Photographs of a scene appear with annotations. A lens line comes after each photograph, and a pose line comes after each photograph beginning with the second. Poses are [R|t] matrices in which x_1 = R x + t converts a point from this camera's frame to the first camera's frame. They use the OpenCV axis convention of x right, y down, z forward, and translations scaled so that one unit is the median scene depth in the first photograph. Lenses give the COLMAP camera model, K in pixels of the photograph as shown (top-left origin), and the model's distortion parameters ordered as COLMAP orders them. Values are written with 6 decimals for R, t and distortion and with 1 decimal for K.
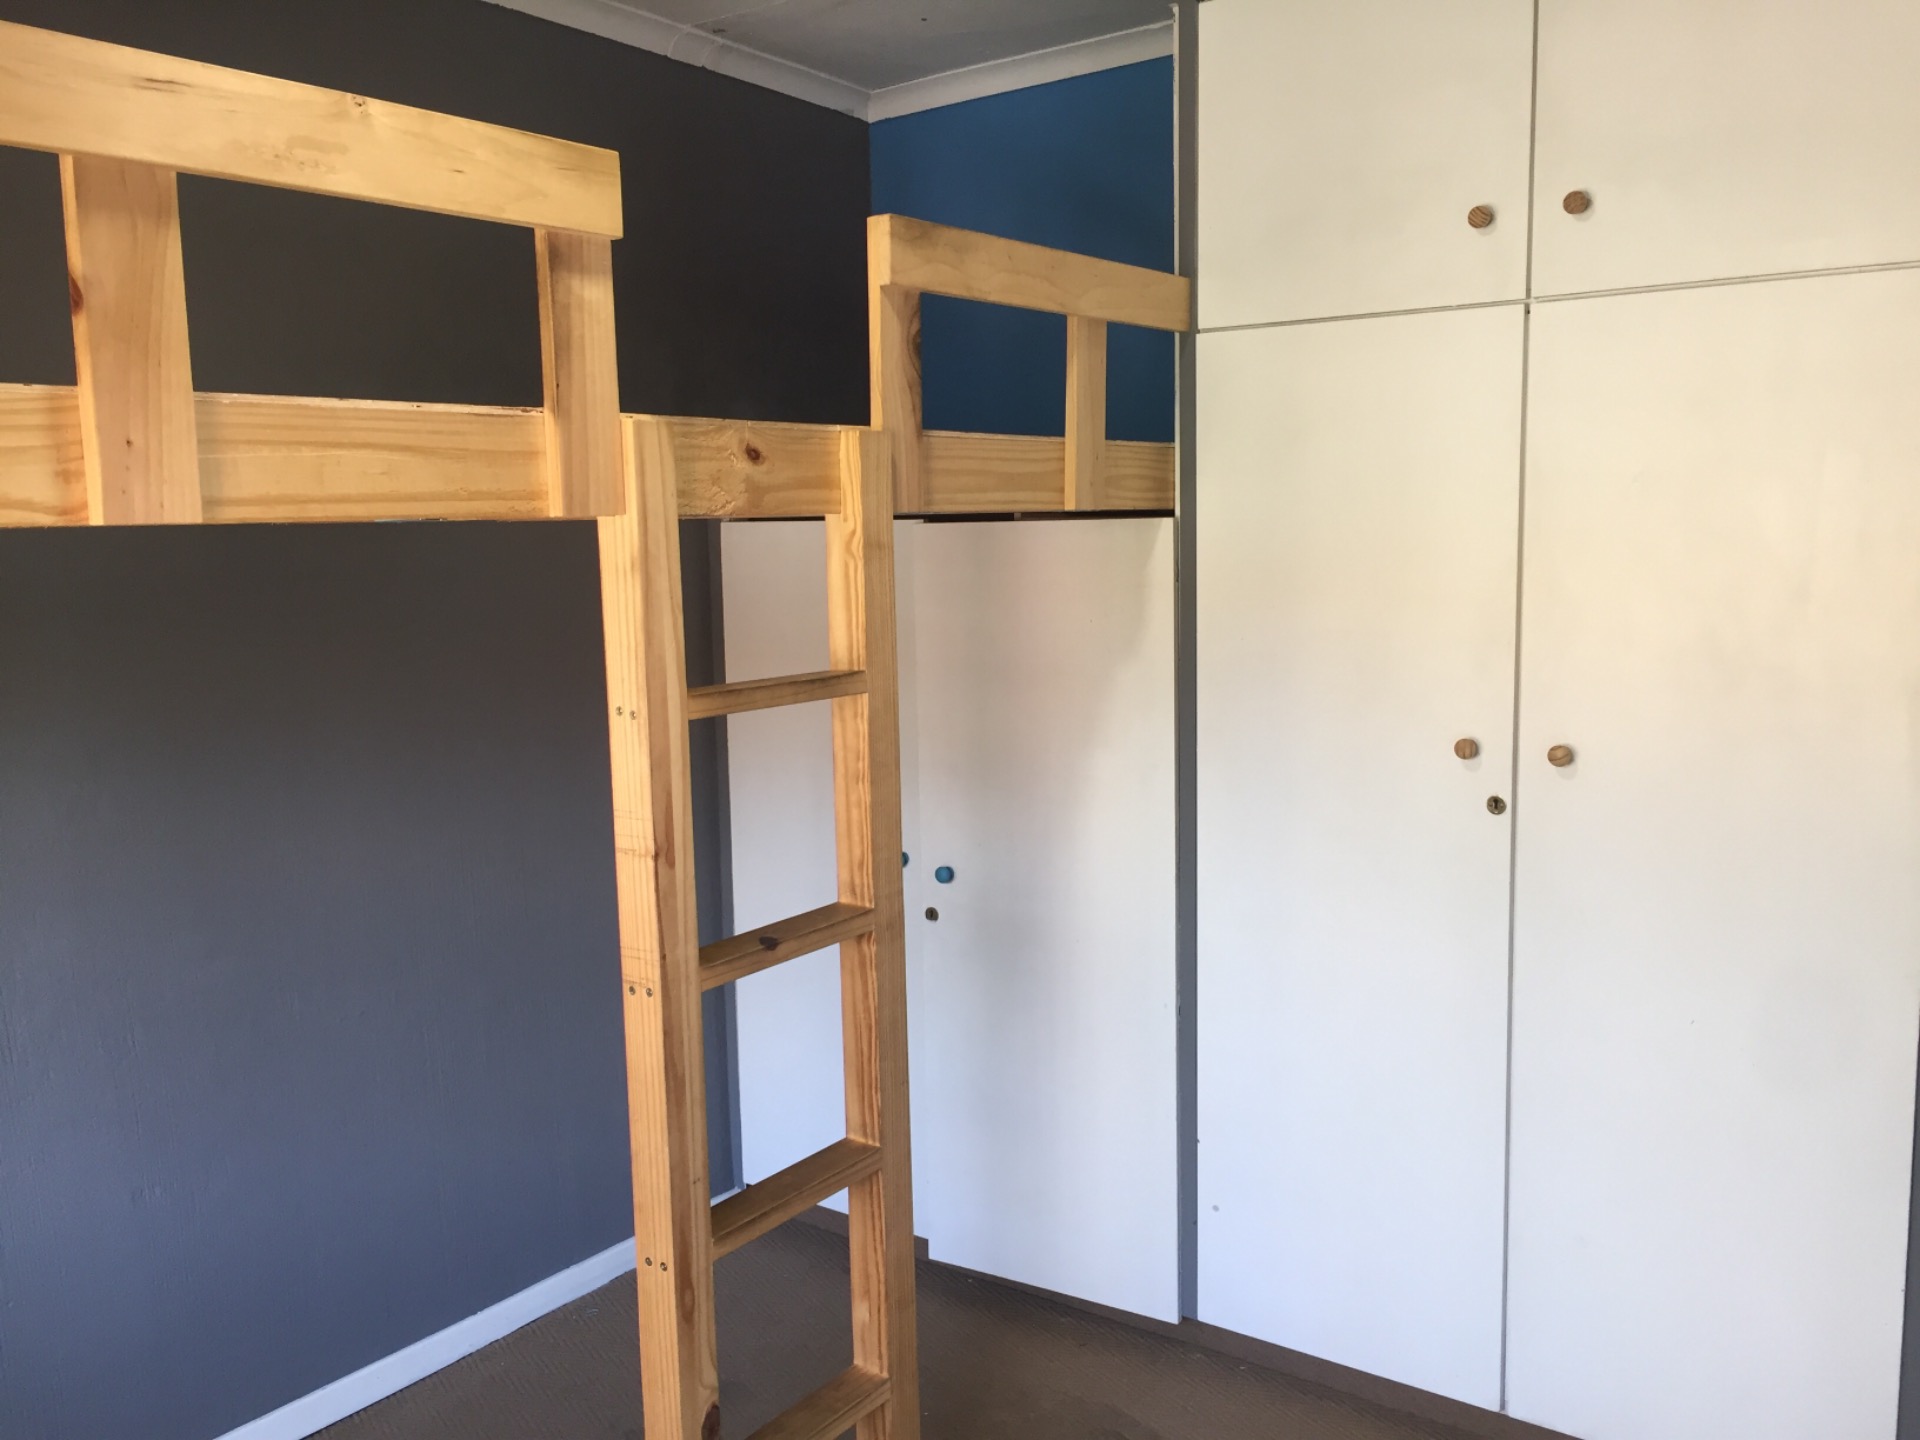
lens RADIAL K [[1655.7, 0, 967.4], [0, 1655.7, 720.3], [0, 0, 1]] dist [0.068403, -0.070489]
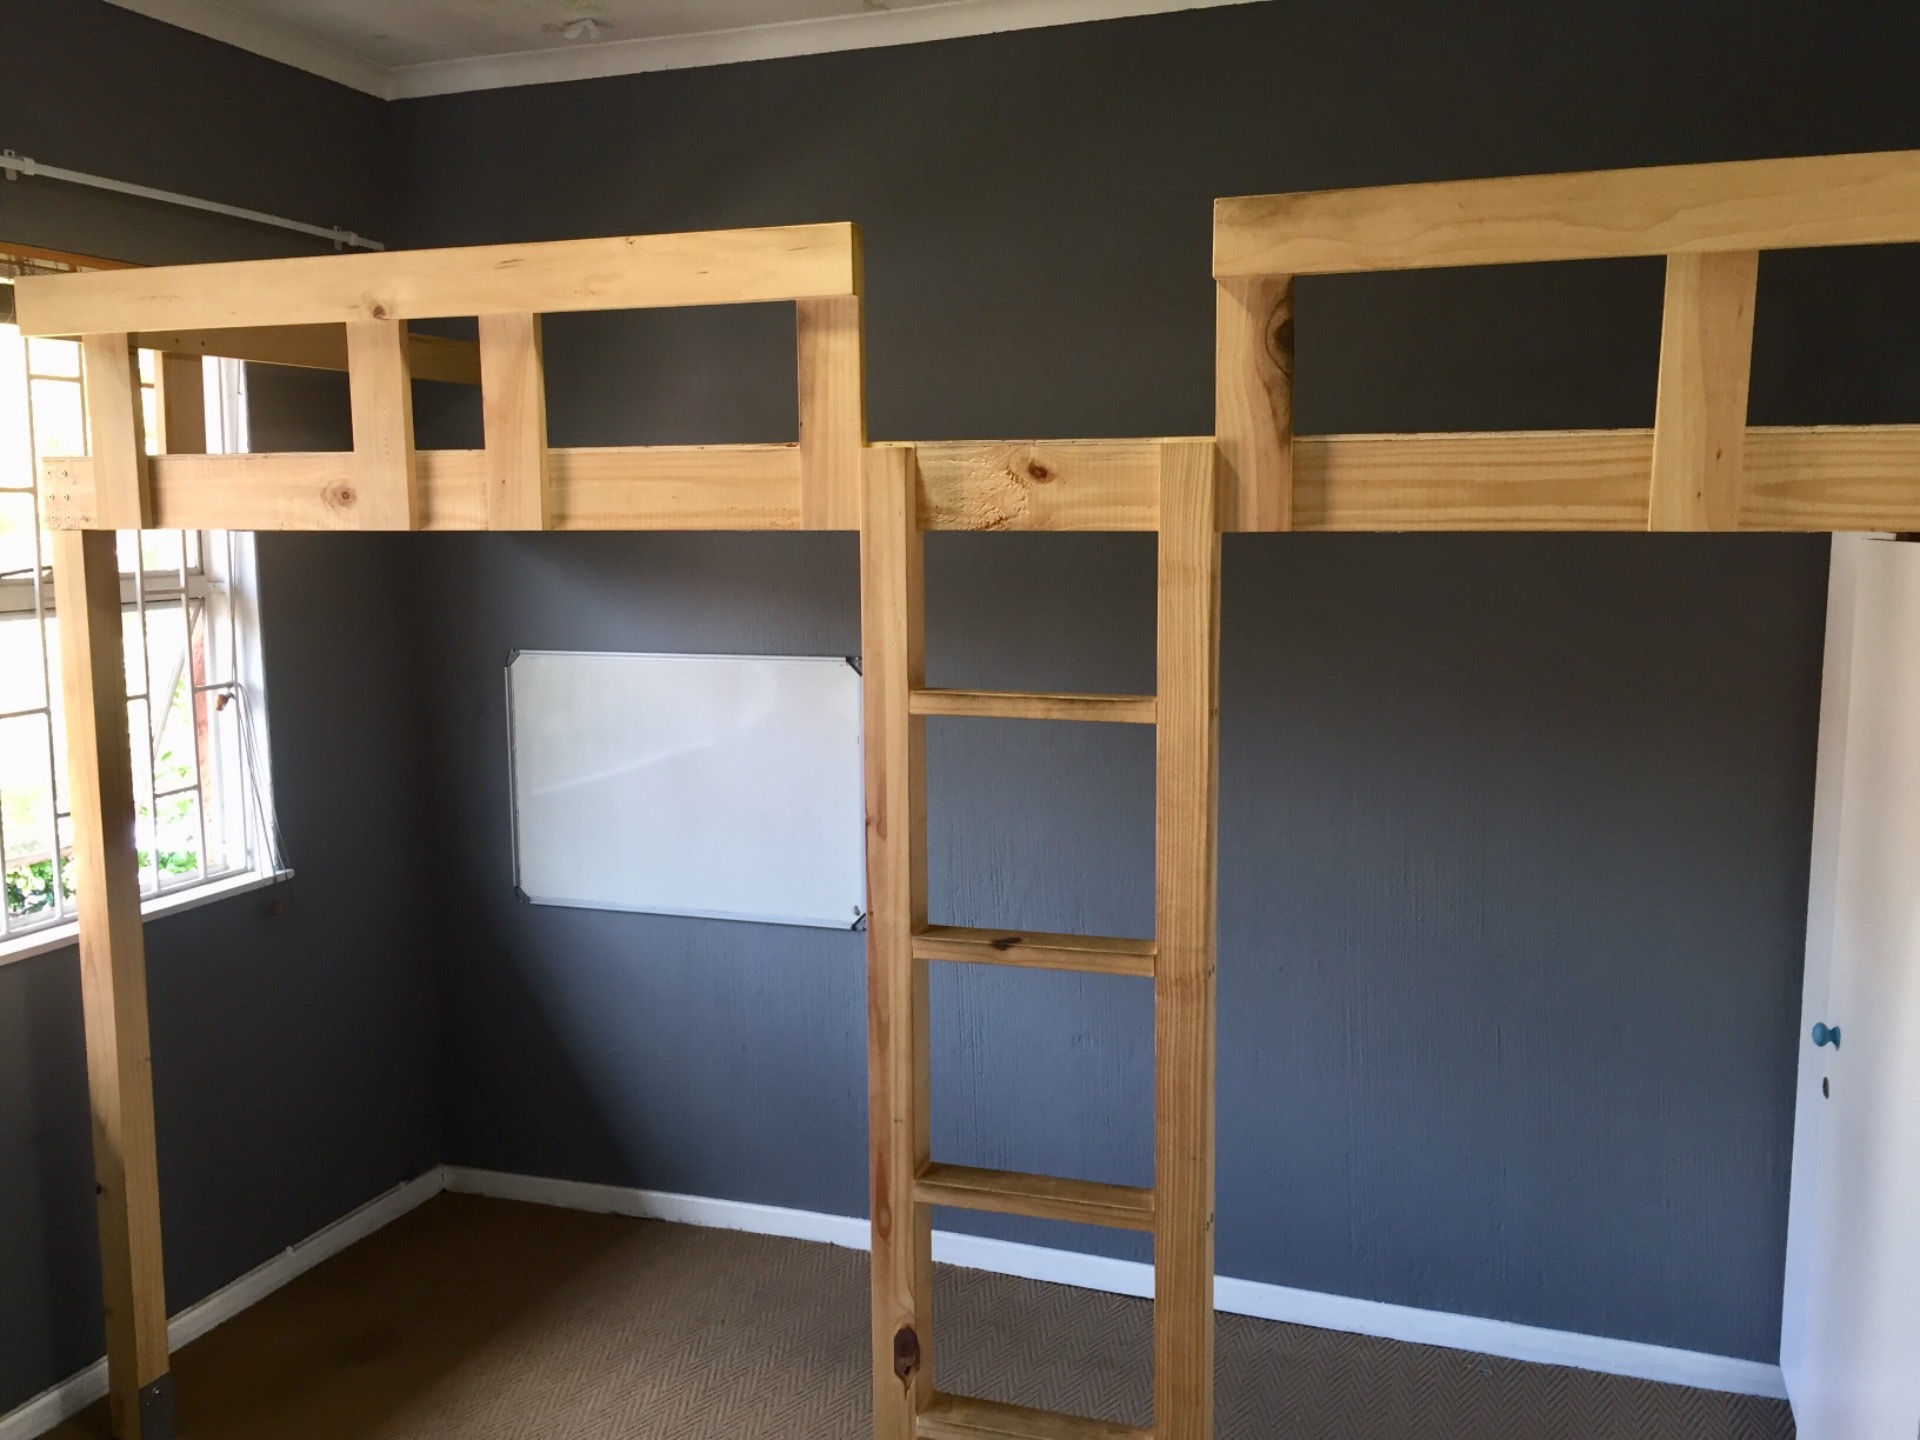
lens RADIAL K [[1655.7, 0, 961.4], [0, 1655.7, 715.7], [0, 0, 1]] dist [0.068403, -0.070489]
pose [[0.278142, 0.136278, -0.950824, 0.925769], [-0.121113, 0.986960, 0.106028, -0.124419], [0.952874, 0.085667, 0.291020, 0.724956]]
